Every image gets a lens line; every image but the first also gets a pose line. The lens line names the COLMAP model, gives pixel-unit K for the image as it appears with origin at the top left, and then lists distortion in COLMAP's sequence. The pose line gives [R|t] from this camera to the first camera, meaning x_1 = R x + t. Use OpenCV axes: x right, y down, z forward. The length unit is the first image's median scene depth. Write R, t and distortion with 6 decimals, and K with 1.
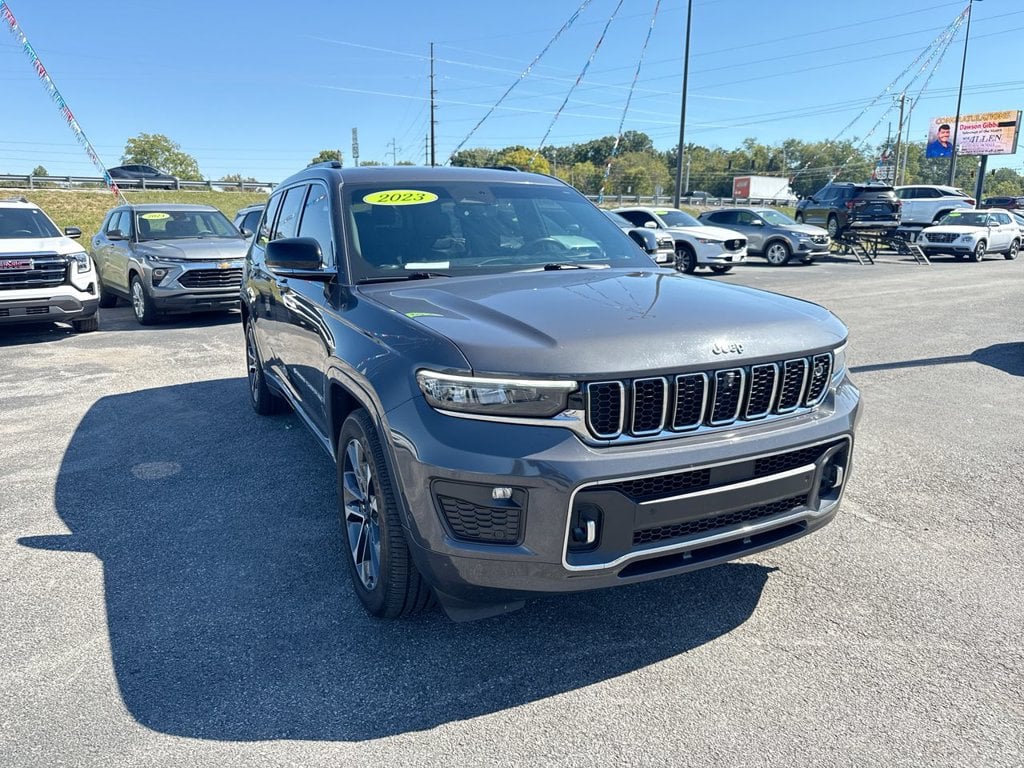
lens RADIAL K [[716.7, 0, 525.6], [0, 716.7, 443.9], [0, 0, 1]] dist [0.012155, -0.021651]
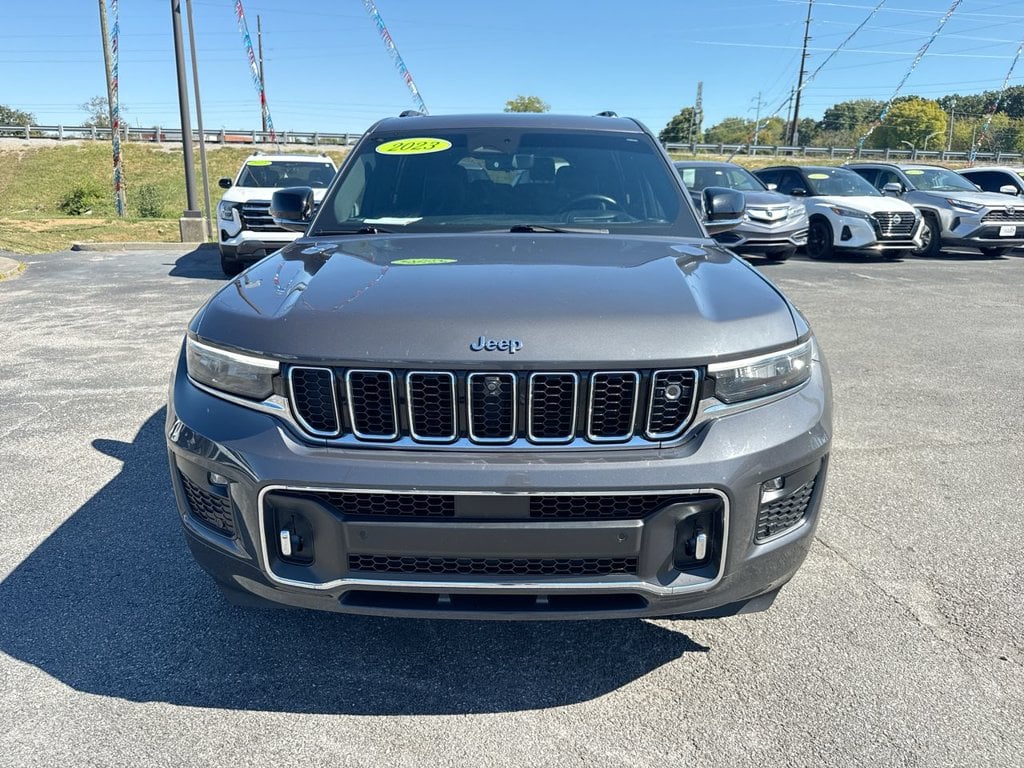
lens RADIAL K [[716.7, 0, 507.1], [0, 716.7, 445.1], [0, 0, 1]] dist [0.012155, -0.021651]
pose [[0.890961, 0.170022, -0.421047, 0.436738], [-0.147849, 0.985348, 0.085033, -0.066573], [0.429336, -0.013510, 0.903044, 0.233842]]
